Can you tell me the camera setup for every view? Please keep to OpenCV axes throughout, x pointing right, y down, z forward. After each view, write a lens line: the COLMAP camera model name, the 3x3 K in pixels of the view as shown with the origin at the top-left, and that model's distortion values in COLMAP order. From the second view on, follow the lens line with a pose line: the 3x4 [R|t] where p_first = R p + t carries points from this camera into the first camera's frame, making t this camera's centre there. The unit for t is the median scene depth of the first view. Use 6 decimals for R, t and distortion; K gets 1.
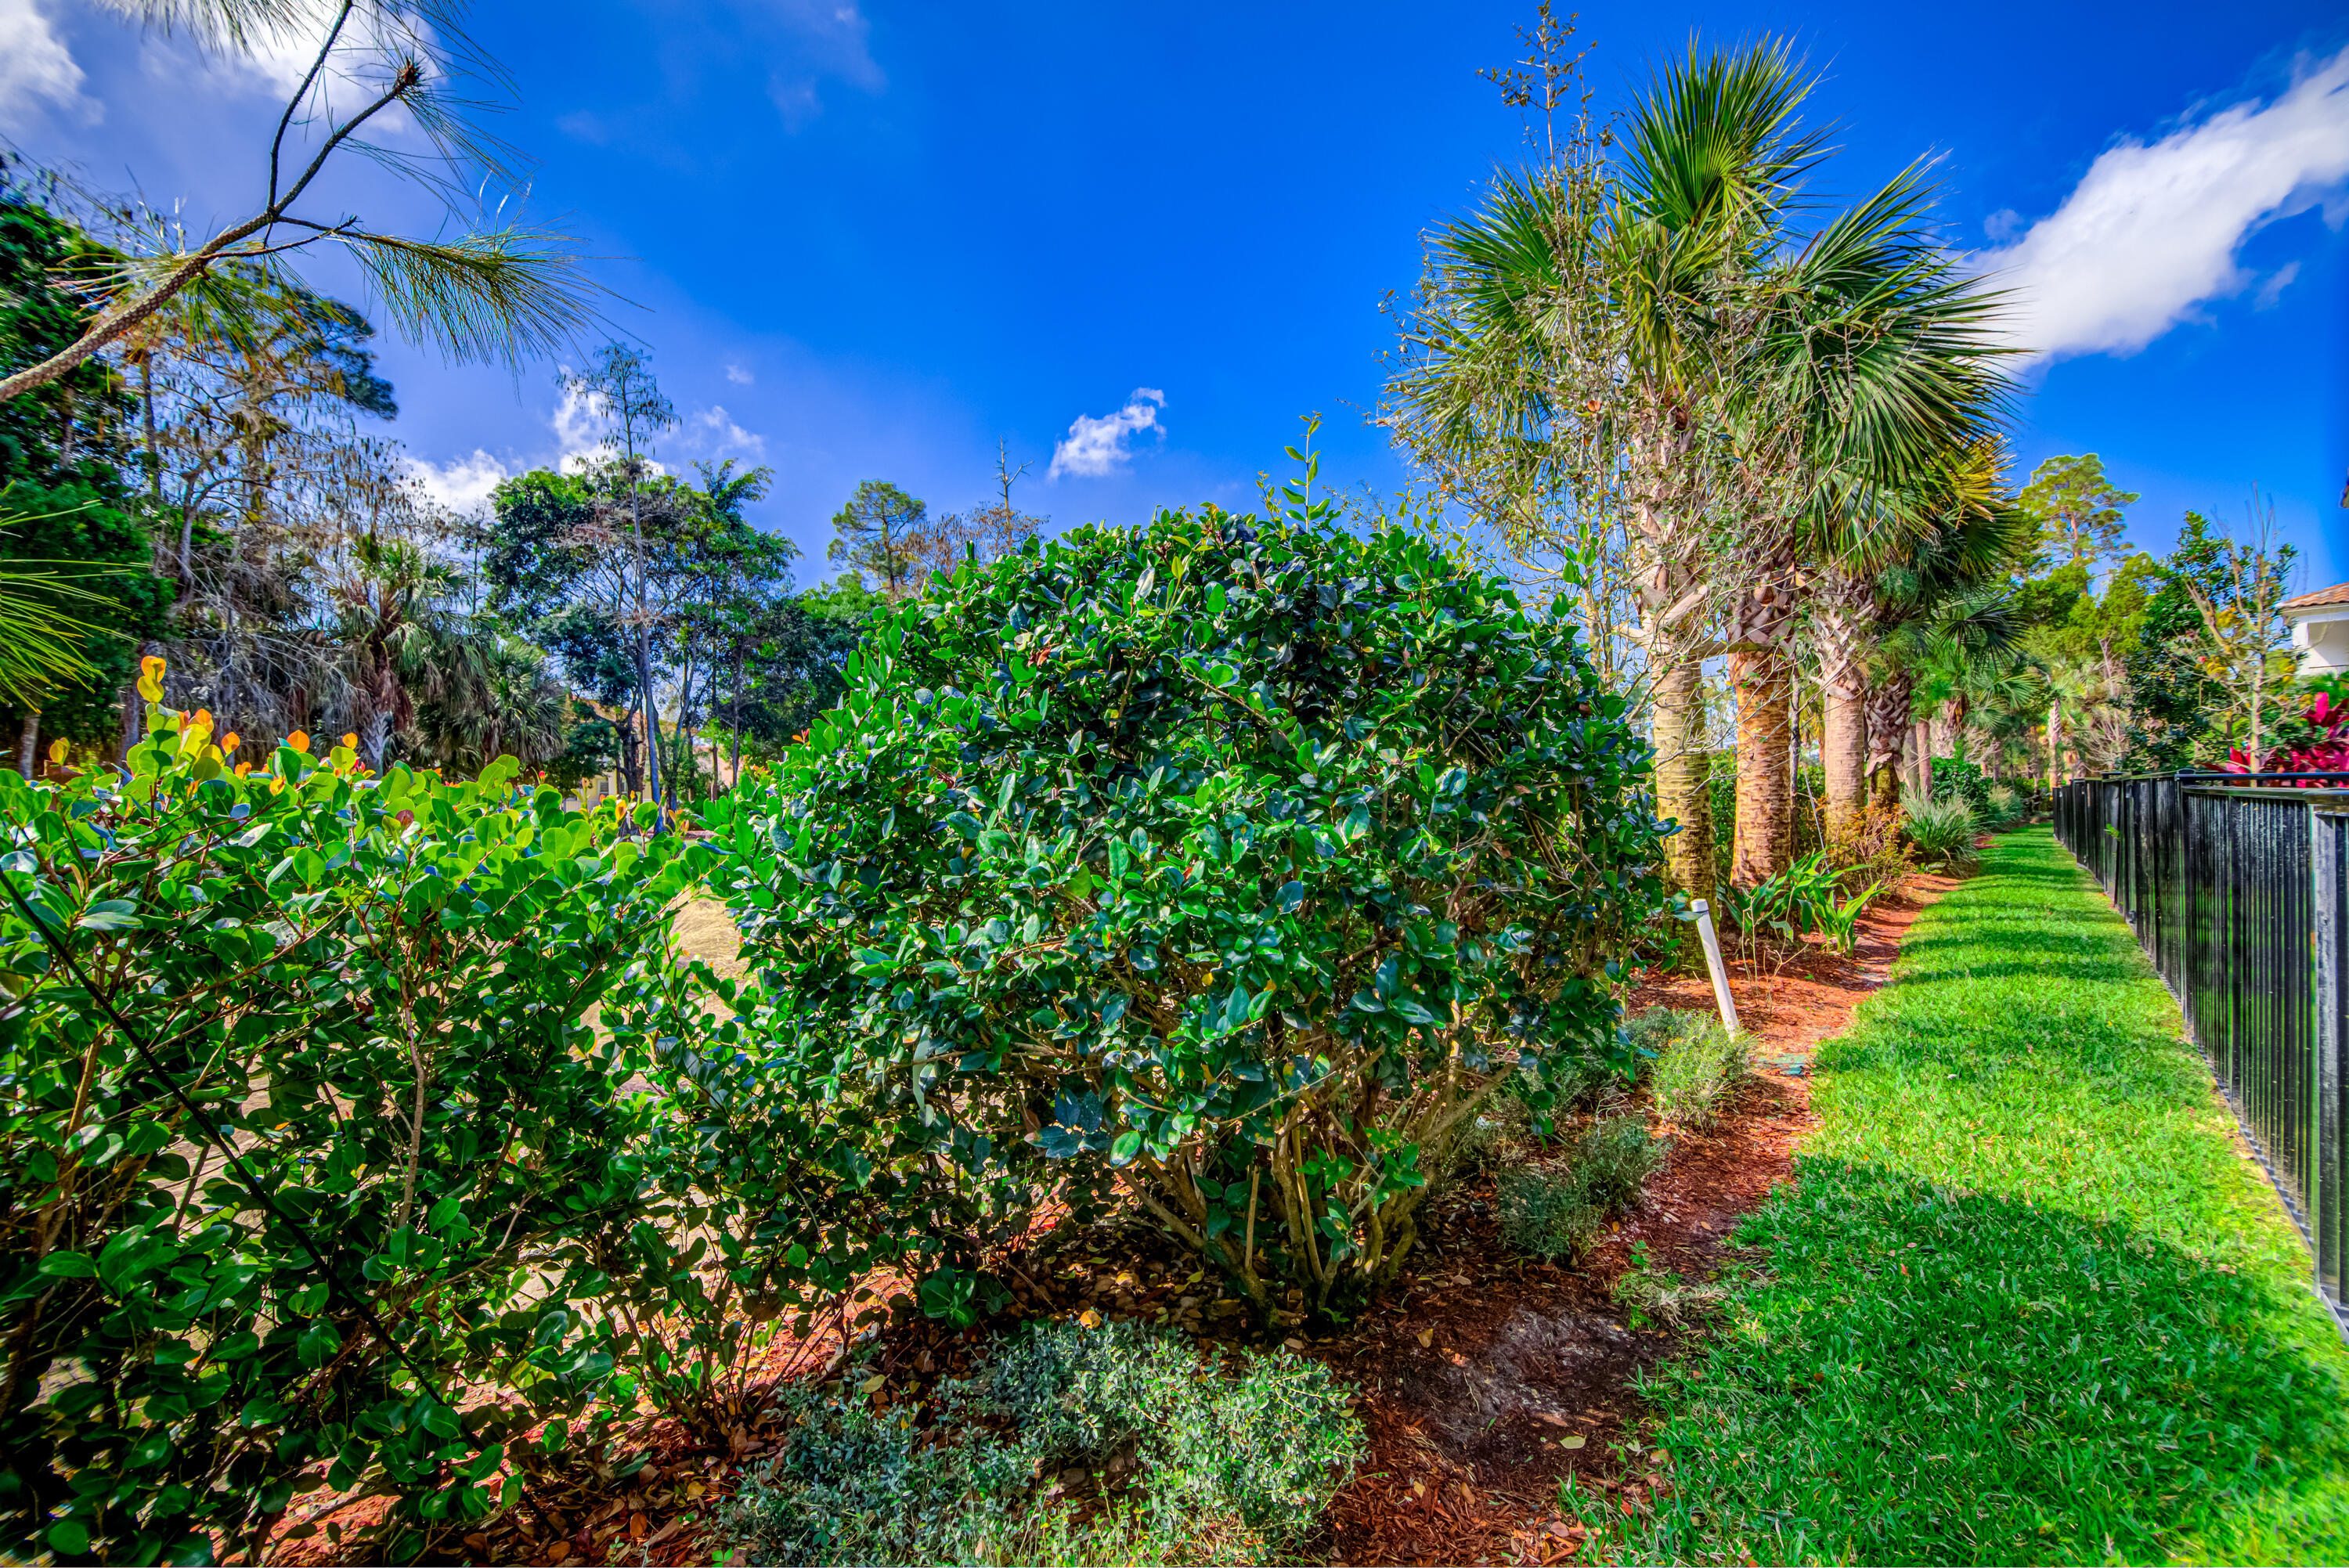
lens RADIAL K [[1019.1, 0, 1166.6], [0, 1019.1, 781.1], [0, 0, 1]] dist [0.001056, -0.011395]
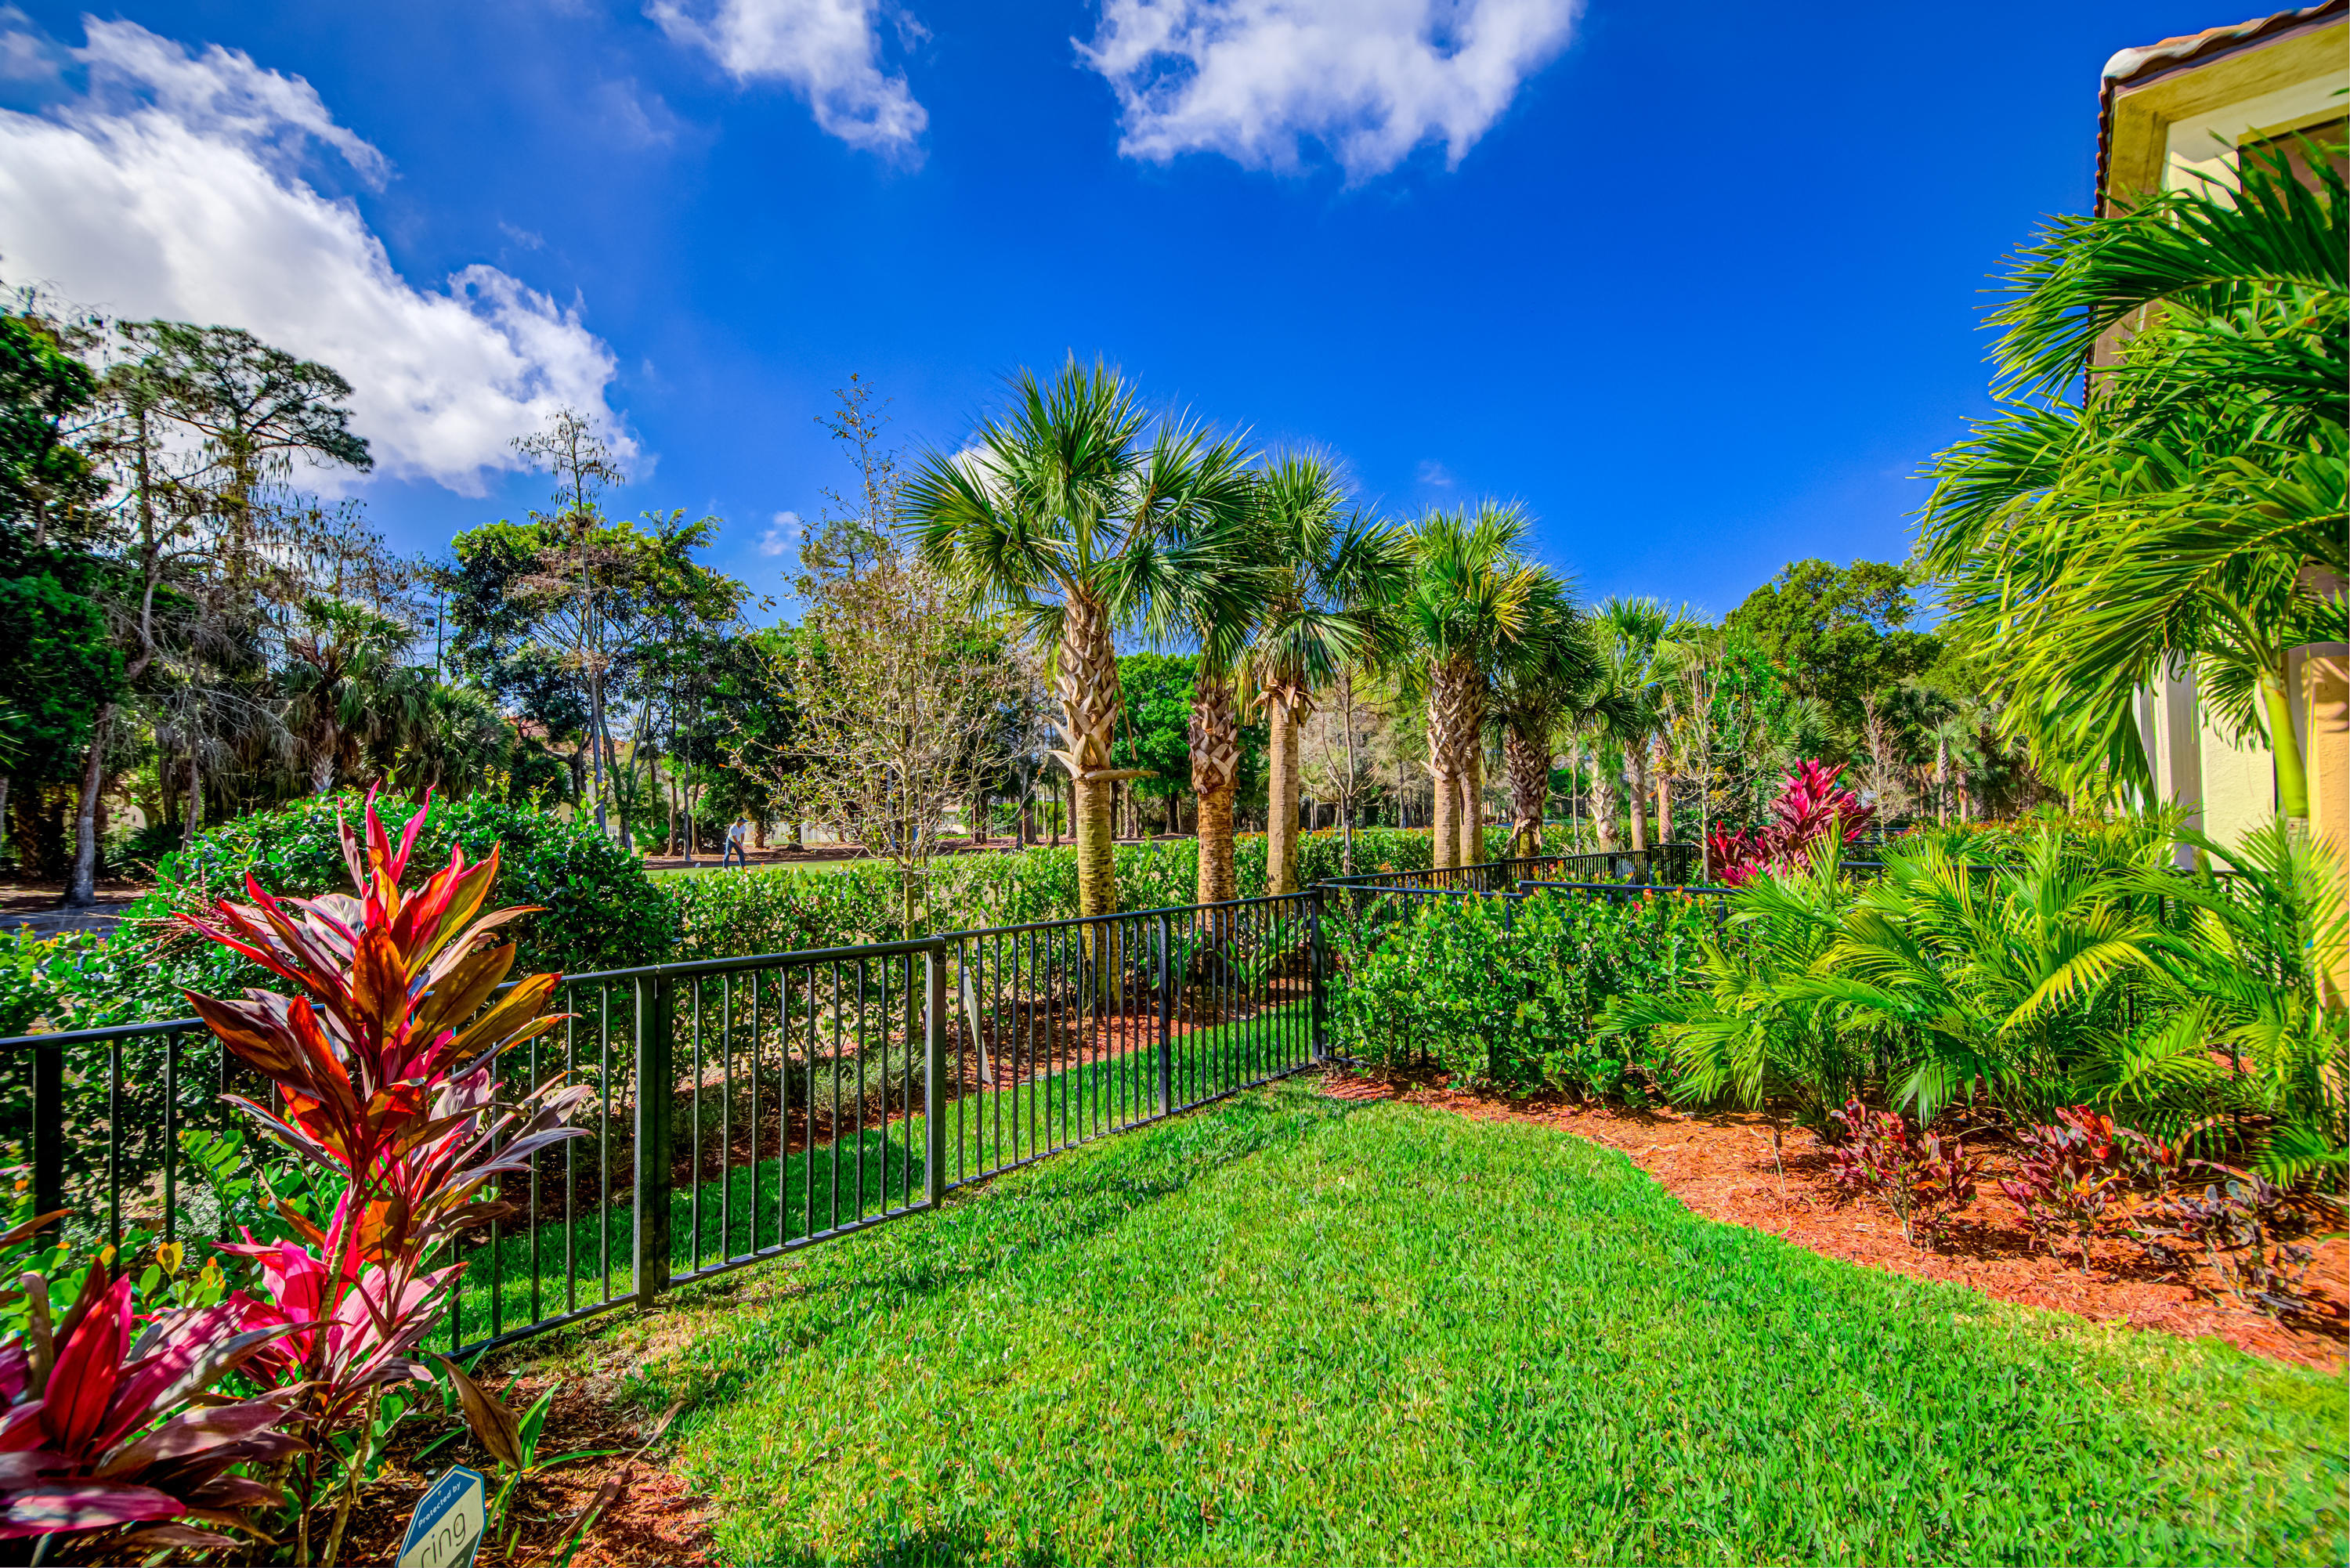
lens RADIAL K [[1019.5, 0, 1167.1], [0, 1019.5, 781.1], [0, 0, 1]] dist [0.001056, -0.011395]
pose [[0.999934, 0.005019, -0.010351, 0.092869], [-0.005213, 0.999810, -0.018789, -0.014450], [0.010254, 0.018841, 0.999770, -0.055956]]
